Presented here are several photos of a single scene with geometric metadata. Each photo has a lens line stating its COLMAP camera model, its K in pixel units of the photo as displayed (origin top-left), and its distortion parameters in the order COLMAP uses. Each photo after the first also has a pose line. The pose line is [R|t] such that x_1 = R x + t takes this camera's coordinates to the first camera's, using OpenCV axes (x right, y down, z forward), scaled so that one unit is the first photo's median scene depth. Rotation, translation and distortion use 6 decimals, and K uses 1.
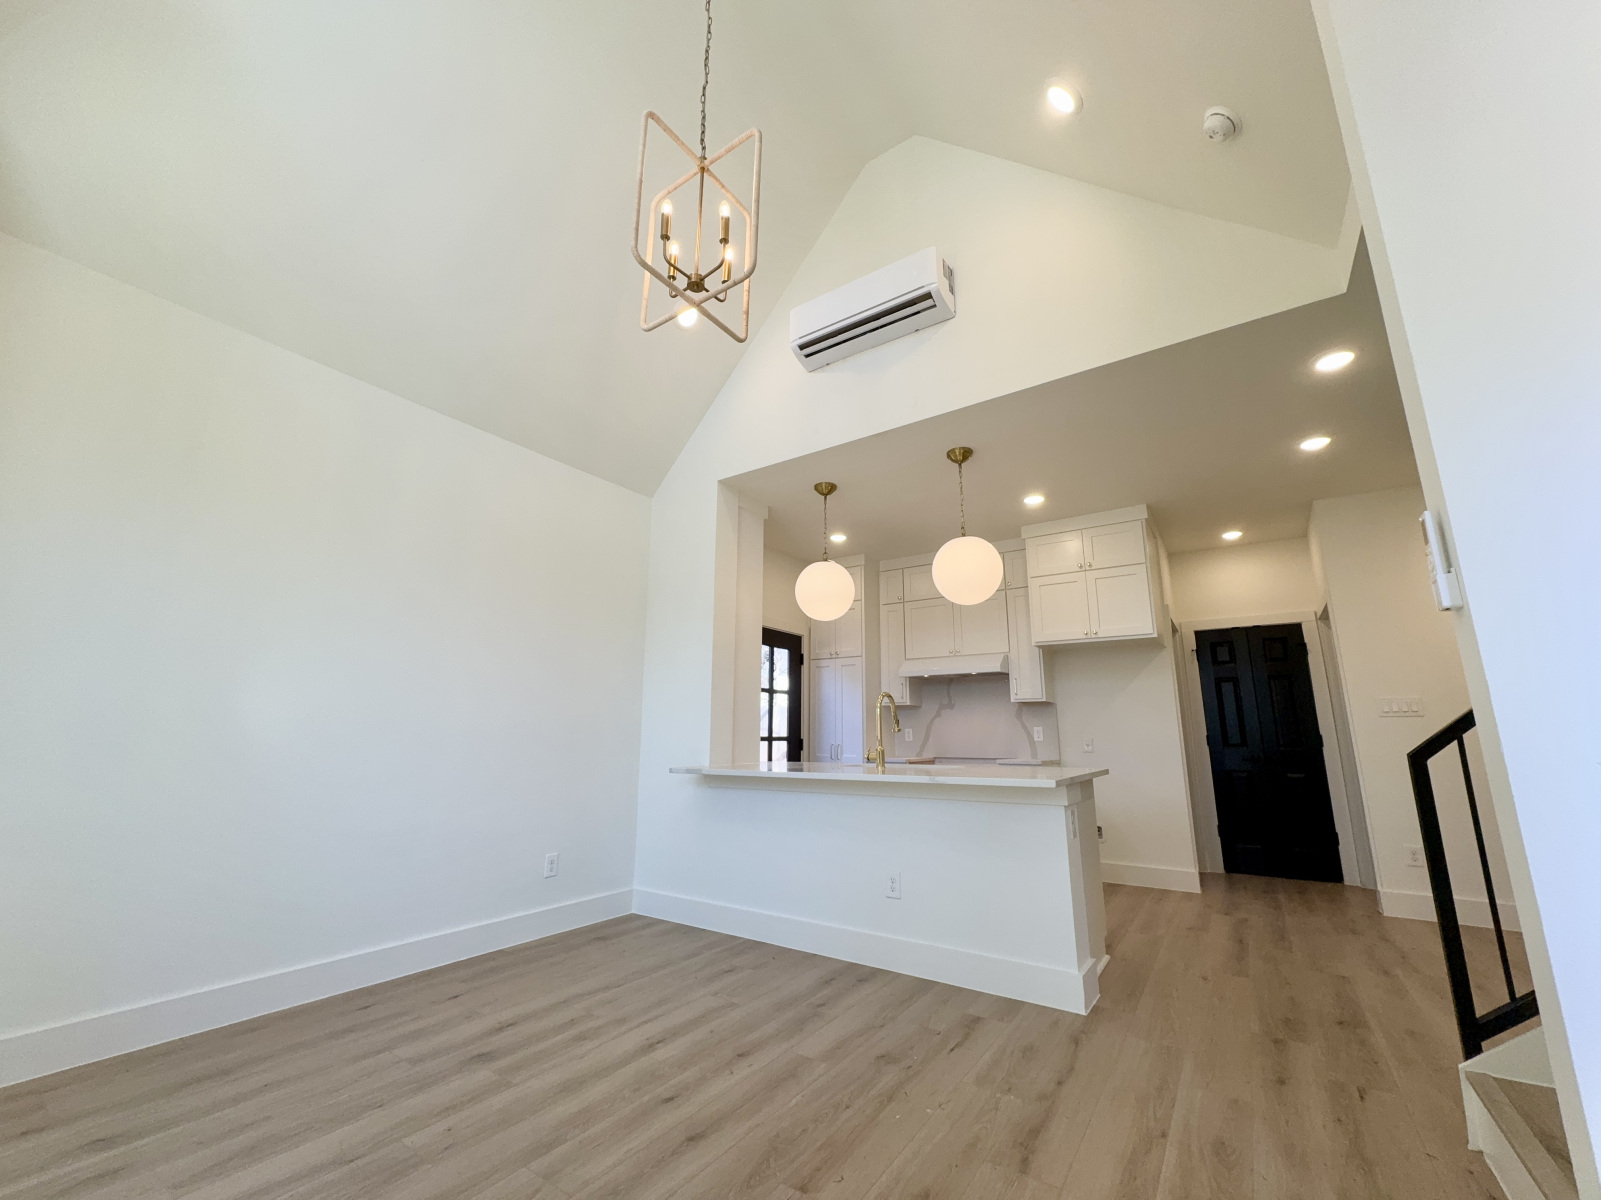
lens RADIAL K [[633.1, 0, 801.5], [0, 633.1, 597.7], [0, 0, 1]] dist [-0.000524, -0.000115]
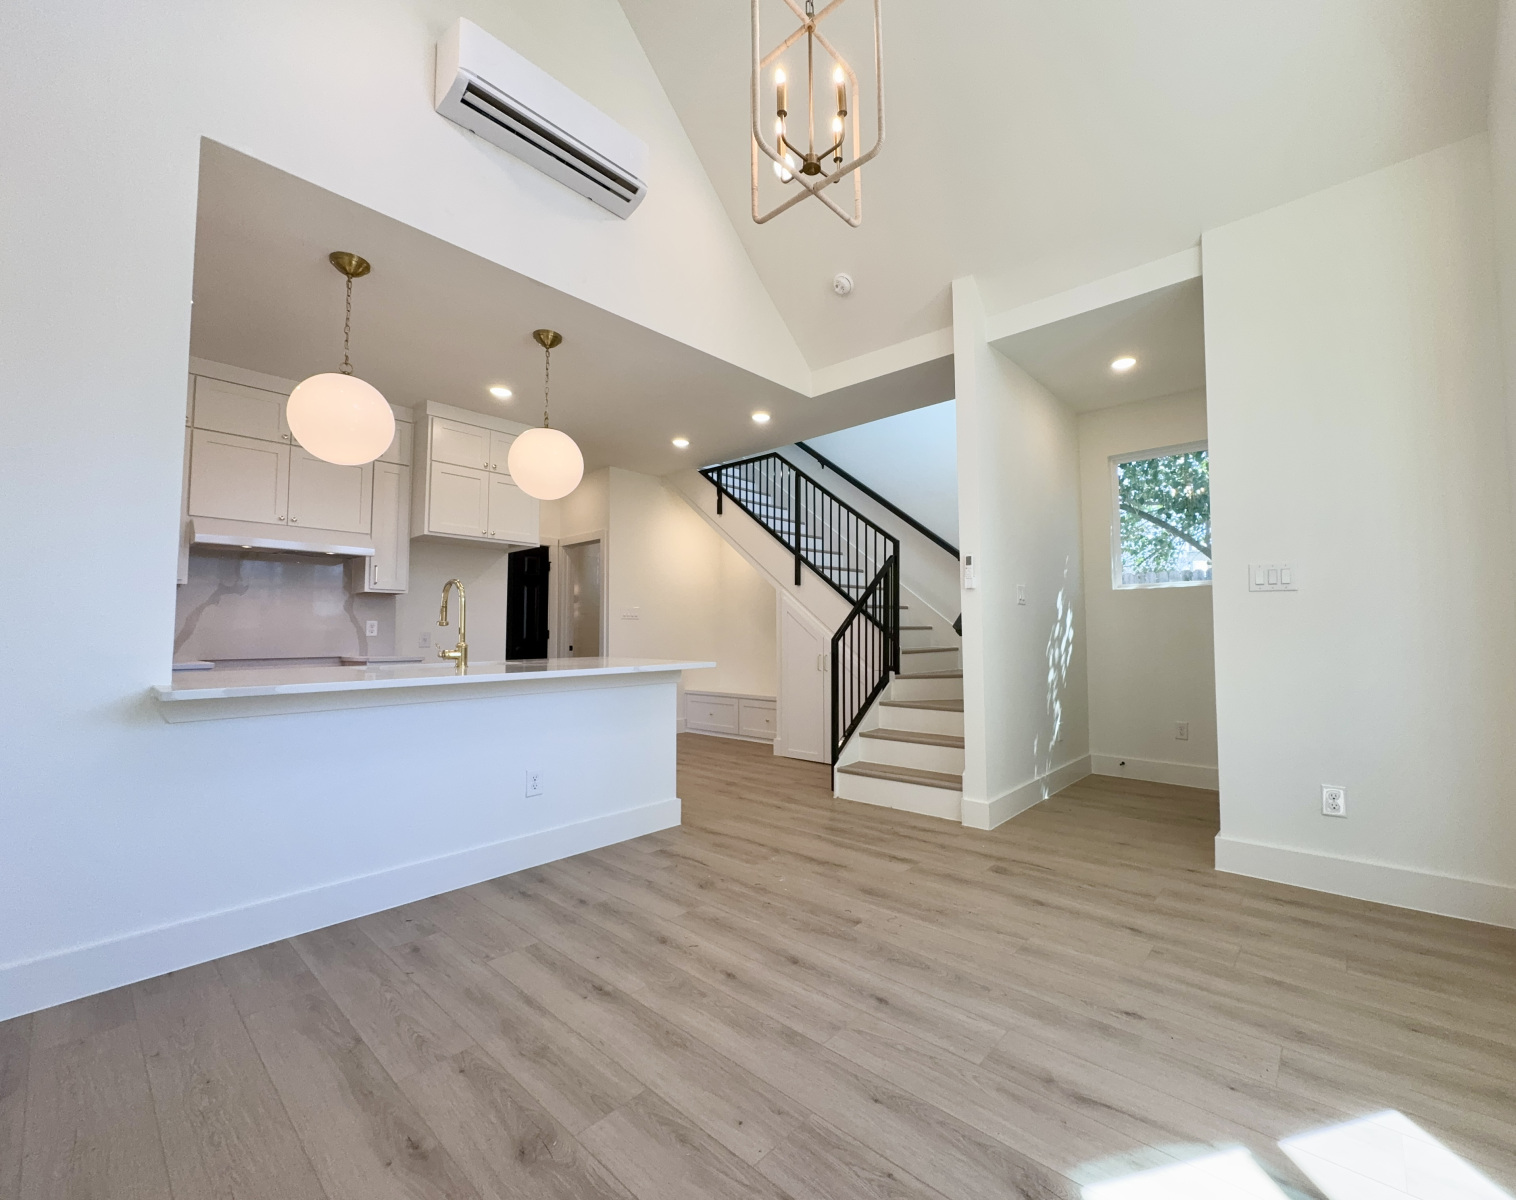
lens RADIAL K [[636.1, 0, 799.9], [0, 636.1, 596.0], [0, 0, 1]] dist [-0.001056, -0.000231]
pose [[0.110298, 0.053989, 0.992431, -0.645959], [-0.211530, 0.976922, -0.029636, 0.100742], [-0.971128, -0.206660, 0.119172, 0.459139]]
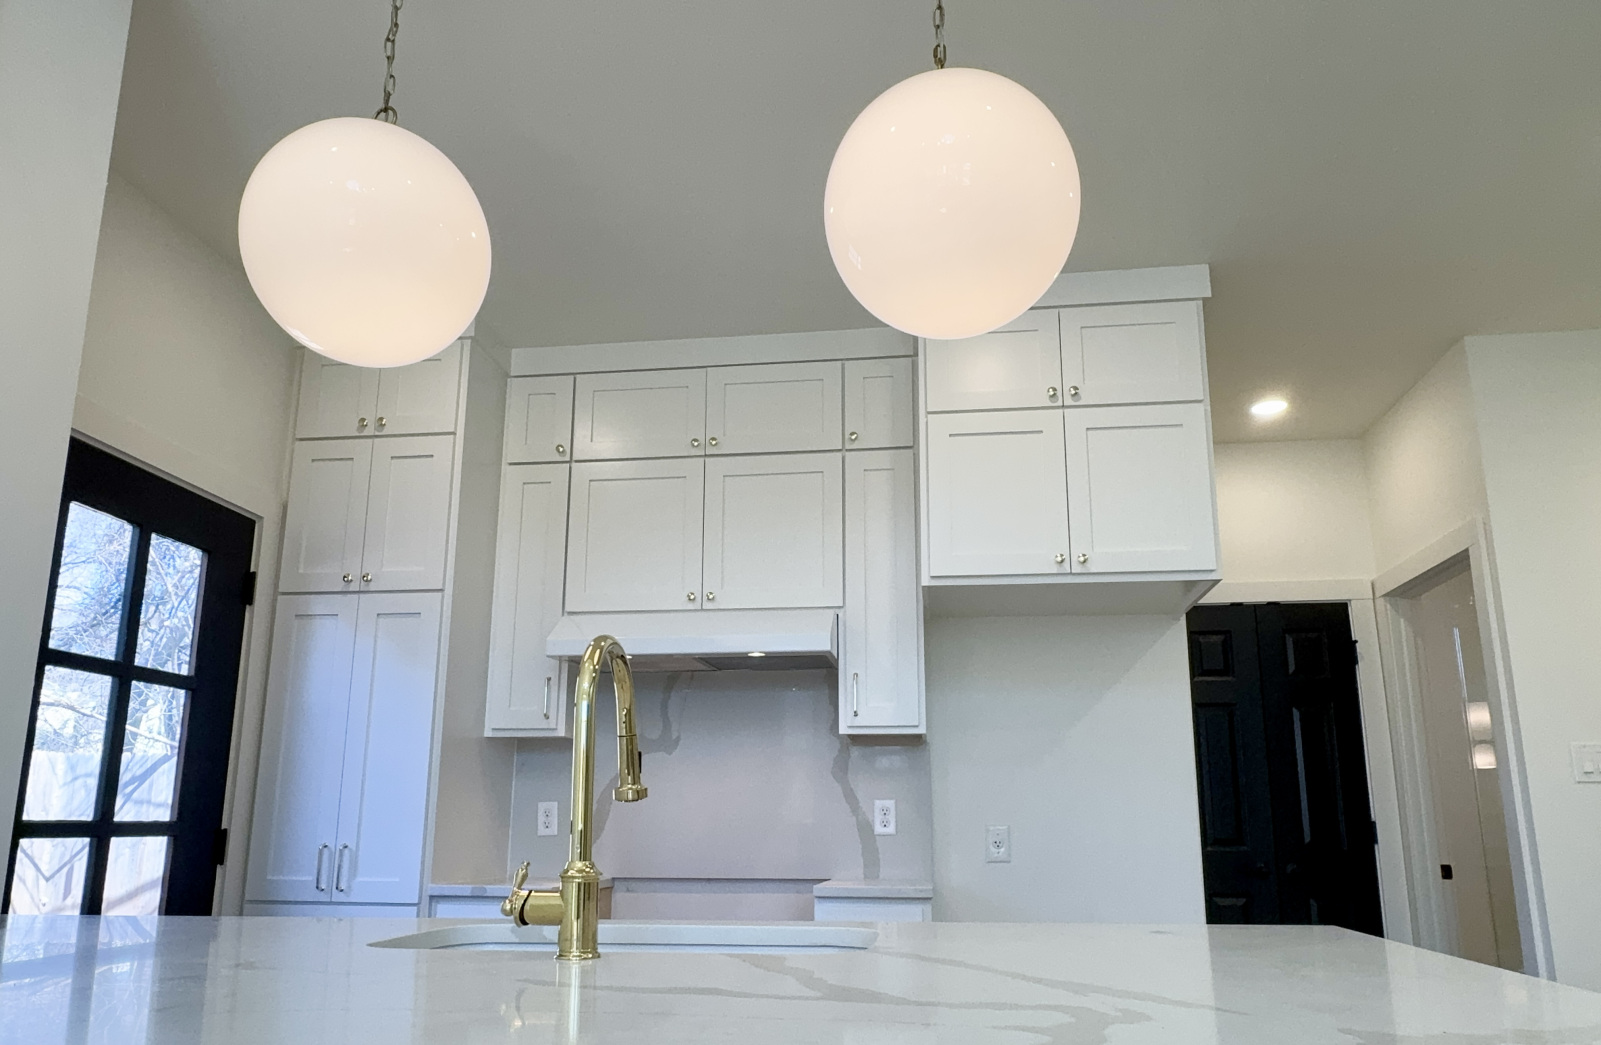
lens RADIAL K [[1086.7, 0, 785.0], [0, 1086.7, 597.5], [0, 0, 1]] dist [0.001080, -0.000473]
pose [[0.893316, 0.092059, 0.439899, 0.002234], [-0.096256, 0.995274, -0.012813, 0.132141], [-0.439000, -0.030897, 0.897956, 0.595102]]
